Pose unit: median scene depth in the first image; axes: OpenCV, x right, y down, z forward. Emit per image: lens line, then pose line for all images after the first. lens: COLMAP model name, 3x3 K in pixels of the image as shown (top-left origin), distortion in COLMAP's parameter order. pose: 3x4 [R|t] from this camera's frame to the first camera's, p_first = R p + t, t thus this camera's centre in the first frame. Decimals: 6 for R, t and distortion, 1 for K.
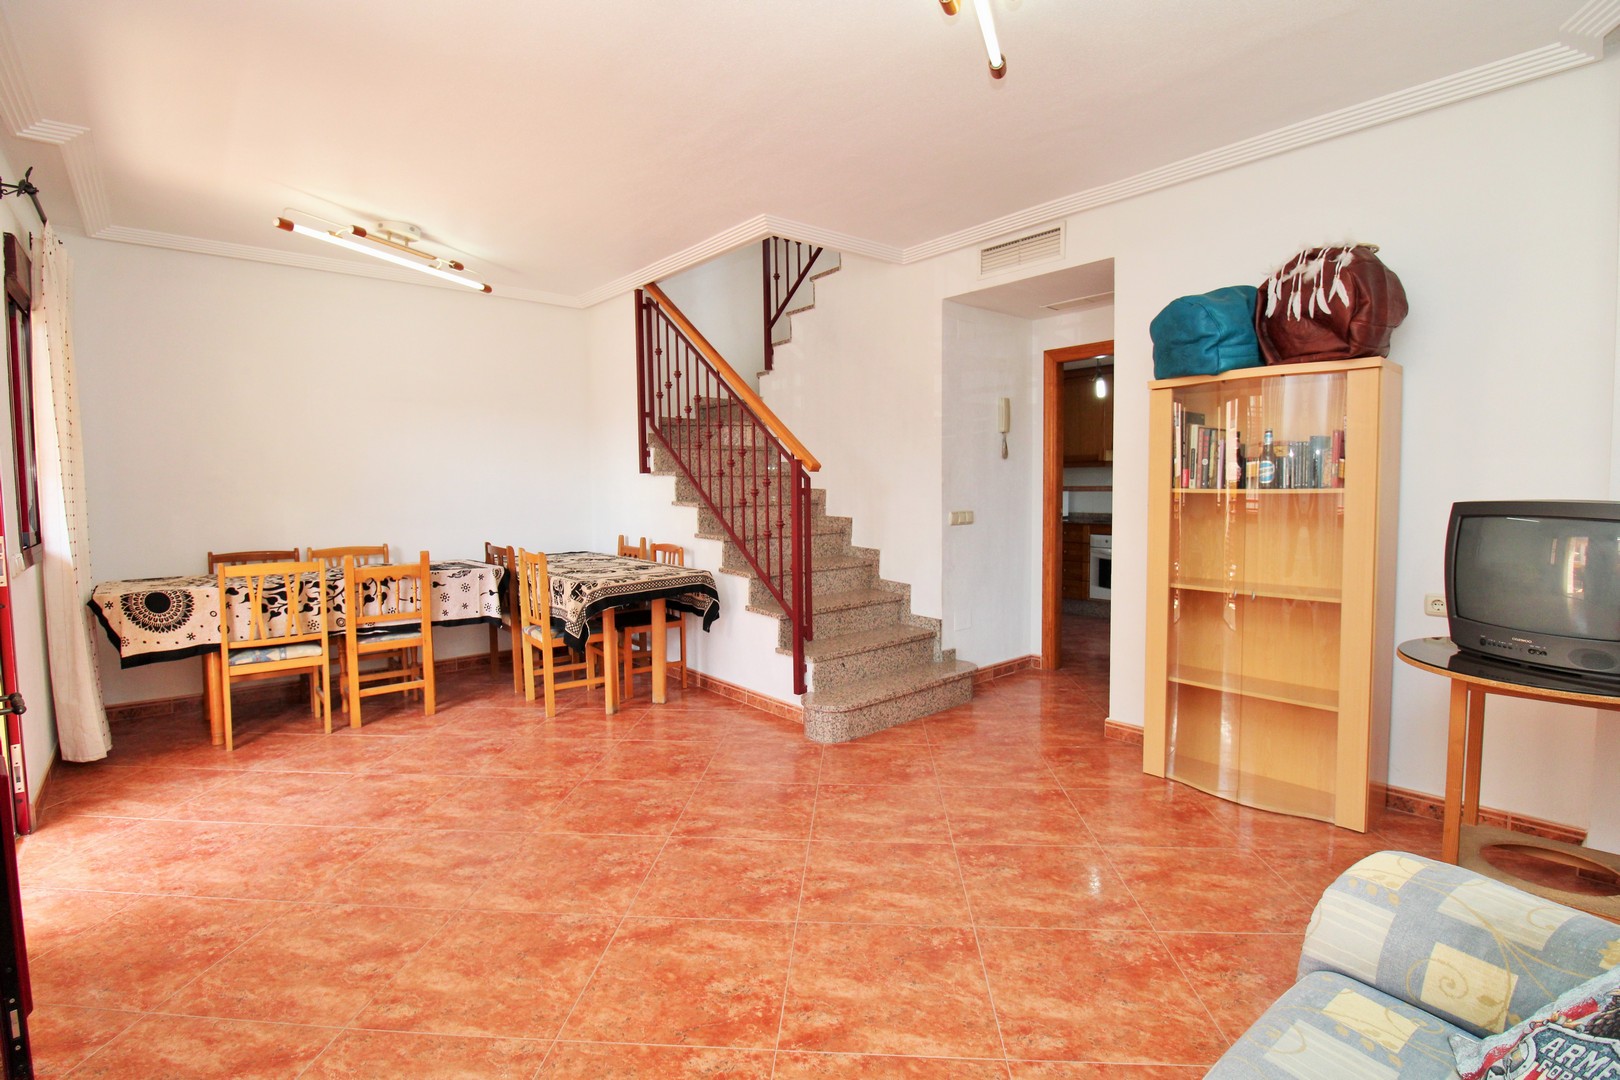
lens RADIAL K [[756.9, 0, 817.3], [0, 756.9, 537.3], [0, 0, 1]] dist [-0.008804, -0.005190]
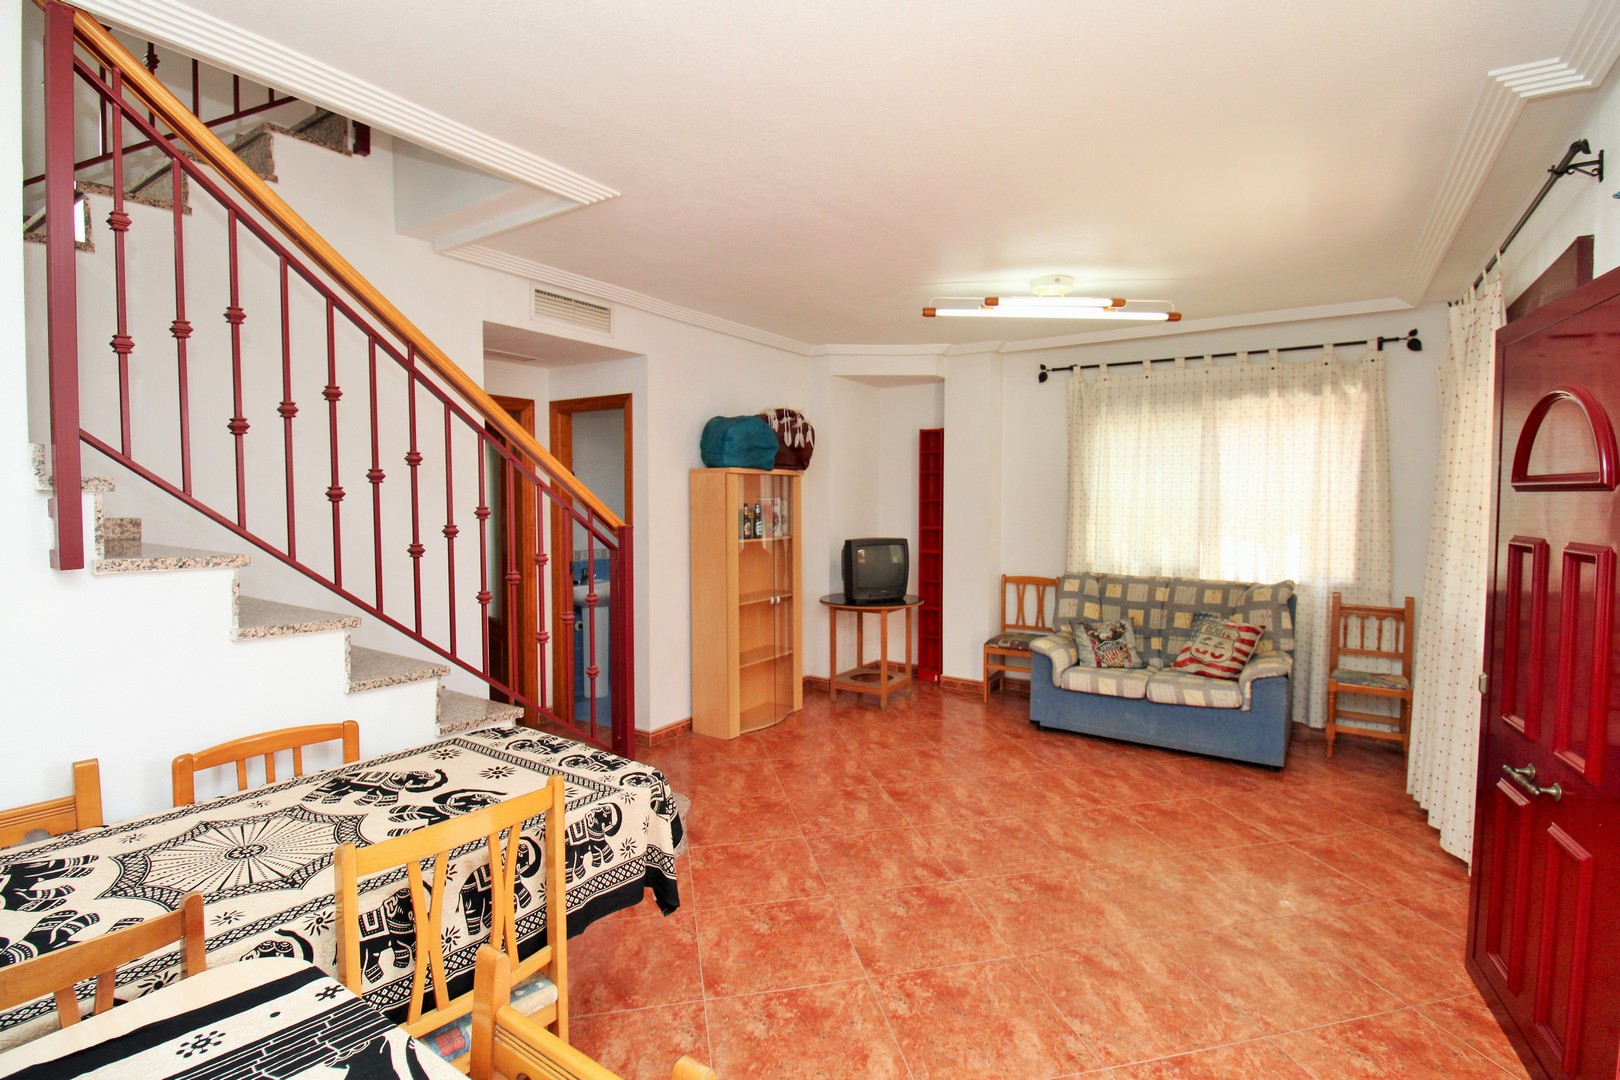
lens RADIAL K [[756.9, 0, 815.4], [0, 756.9, 529.6], [0, 0, 1]] dist [-0.008804, -0.005190]
pose [[-0.270811, -0.035924, 0.961962, -1.043399], [0.067556, 0.996130, 0.056219, -0.164129], [-0.960259, 0.080211, -0.267336, 1.287092]]
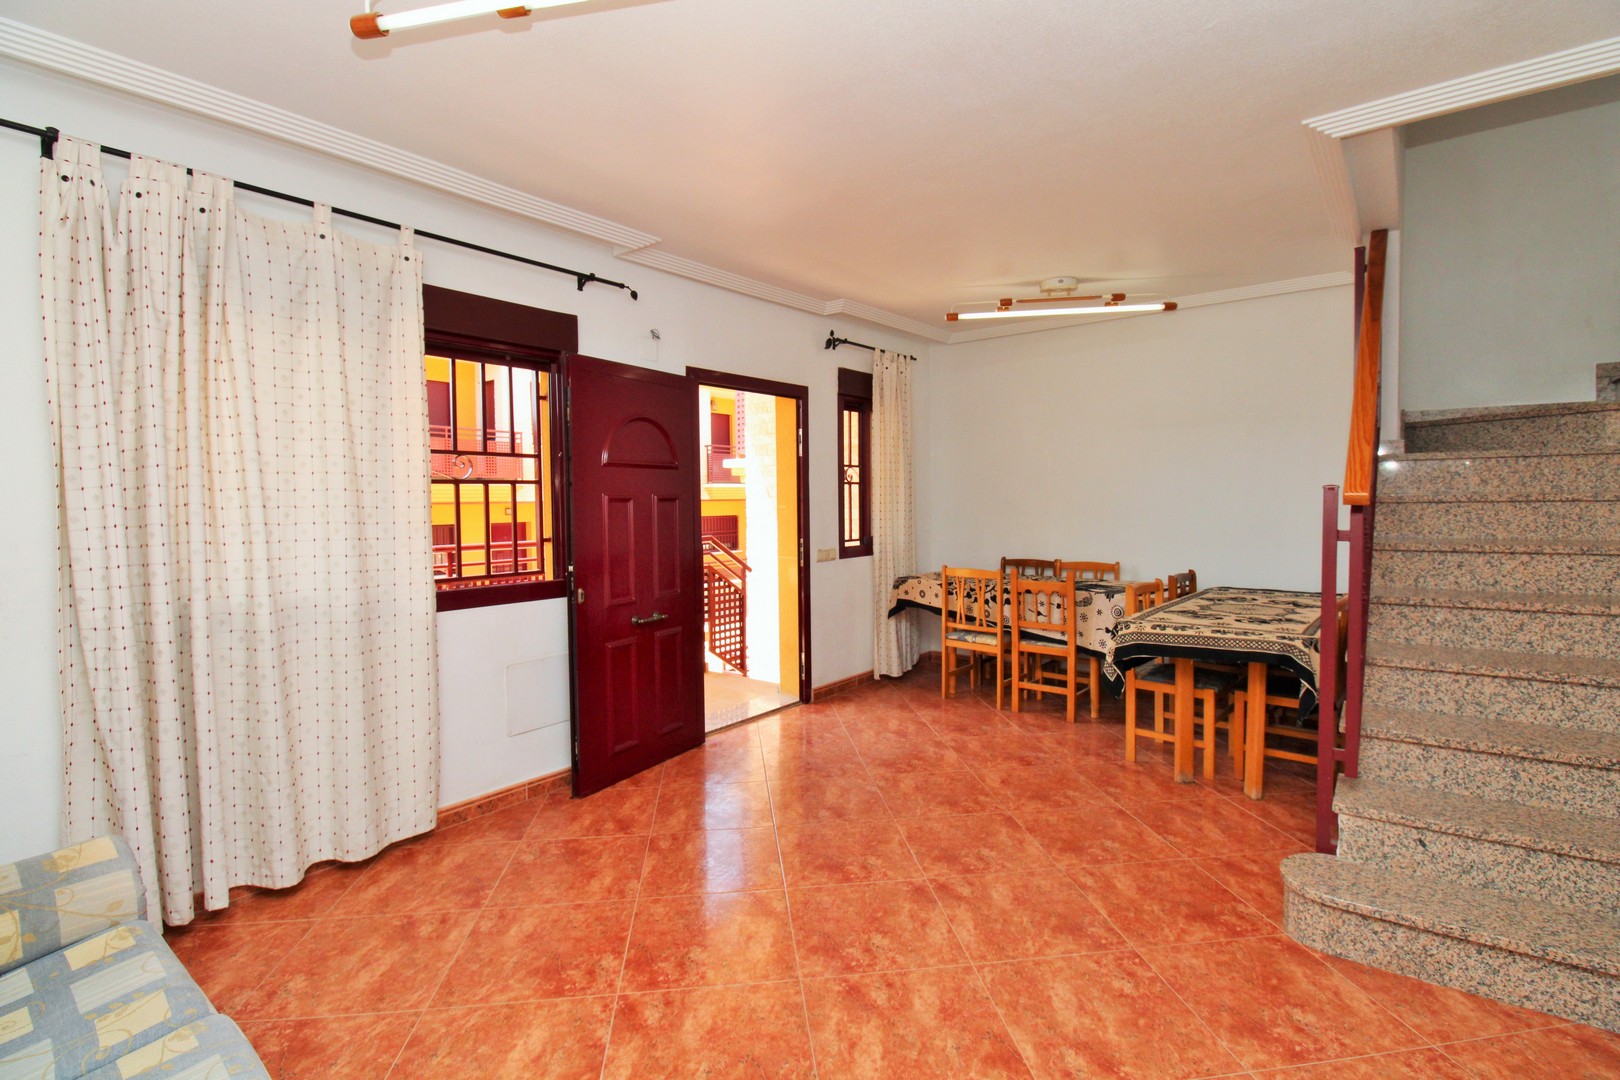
lens RADIAL K [[756.9, 0, 812.9], [0, 756.9, 538.5], [0, 0, 1]] dist [-0.008804, -0.005190]
pose [[0.184651, 0.055348, -0.981244, 0.648196], [-0.057453, 0.997313, 0.045443, -0.077512], [0.981123, 0.047985, 0.187335, 0.575393]]
